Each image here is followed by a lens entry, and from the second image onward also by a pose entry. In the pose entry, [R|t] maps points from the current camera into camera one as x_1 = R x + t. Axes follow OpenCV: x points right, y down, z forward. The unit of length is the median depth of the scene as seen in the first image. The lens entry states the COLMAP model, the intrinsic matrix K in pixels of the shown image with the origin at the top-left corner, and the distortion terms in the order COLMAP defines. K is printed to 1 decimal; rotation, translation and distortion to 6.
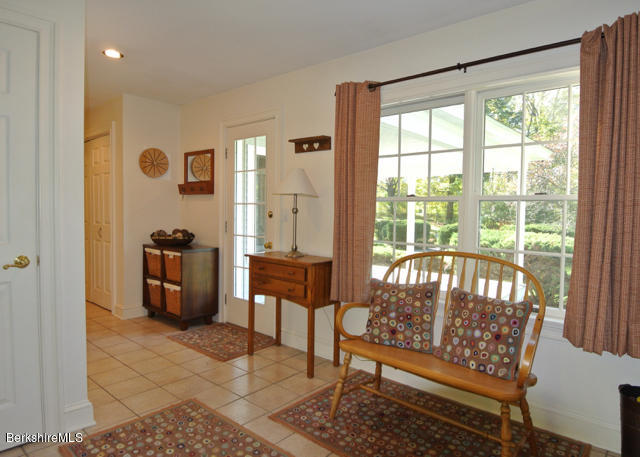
lens RADIAL K [[393.9, 0, 320.0], [0, 393.9, 228.5], [0, 0, 1]] dist [0.000940, -0.047083]
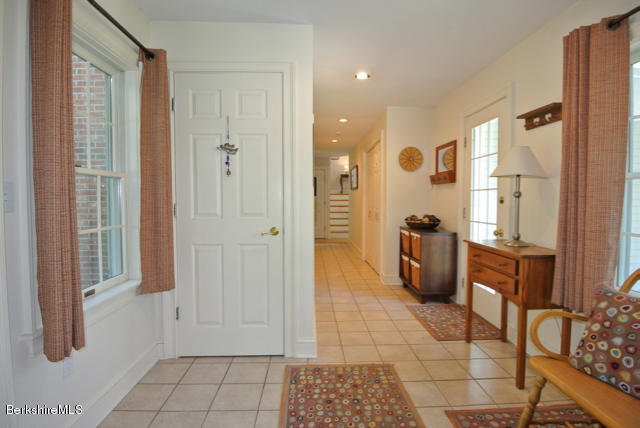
lens RADIAL K [[324.5, 0, 320.0], [0, 324.5, 214.0], [0, 0, 1]] dist [-0.000657, -0.024157]
pose [[0.680738, 0.018363, -0.732297, 0.183910], [-0.024802, 0.999690, 0.002012, 0.008767], [0.732107, 0.016793, 0.680982, 0.196950]]
